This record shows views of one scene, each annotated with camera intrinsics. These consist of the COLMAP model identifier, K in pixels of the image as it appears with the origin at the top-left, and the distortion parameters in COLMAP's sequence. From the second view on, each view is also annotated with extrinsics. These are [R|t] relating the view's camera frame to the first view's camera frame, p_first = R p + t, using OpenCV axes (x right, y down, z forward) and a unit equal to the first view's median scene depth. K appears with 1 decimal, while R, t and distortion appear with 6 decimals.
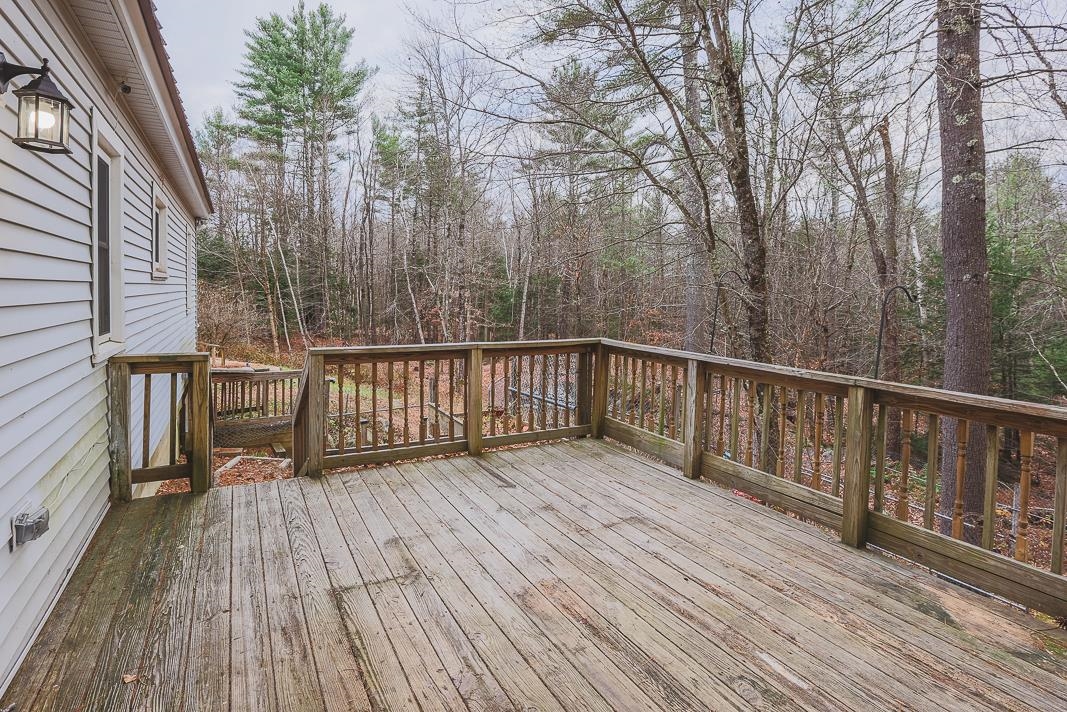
lens RADIAL K [[519.9, 0, 519.3], [0, 519.9, 353.0], [0, 0, 1]] dist [-0.041784, 0.022698]
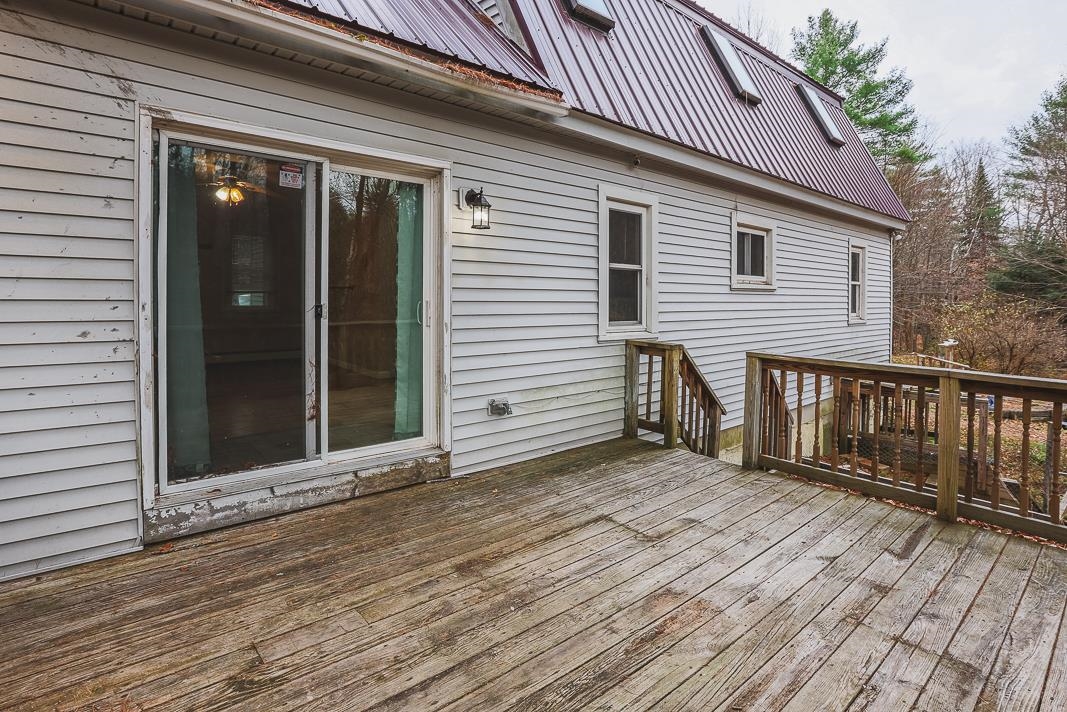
lens RADIAL K [[519.9, 0, 519.3], [0, 519.9, 353.0], [0, 0, 1]] dist [-0.041784, 0.022698]
pose [[0.217489, 0.090514, -0.971857, 0.769883], [-0.117879, 0.990839, 0.065902, -0.022092], [0.968919, 0.100228, 0.226166, 0.385181]]
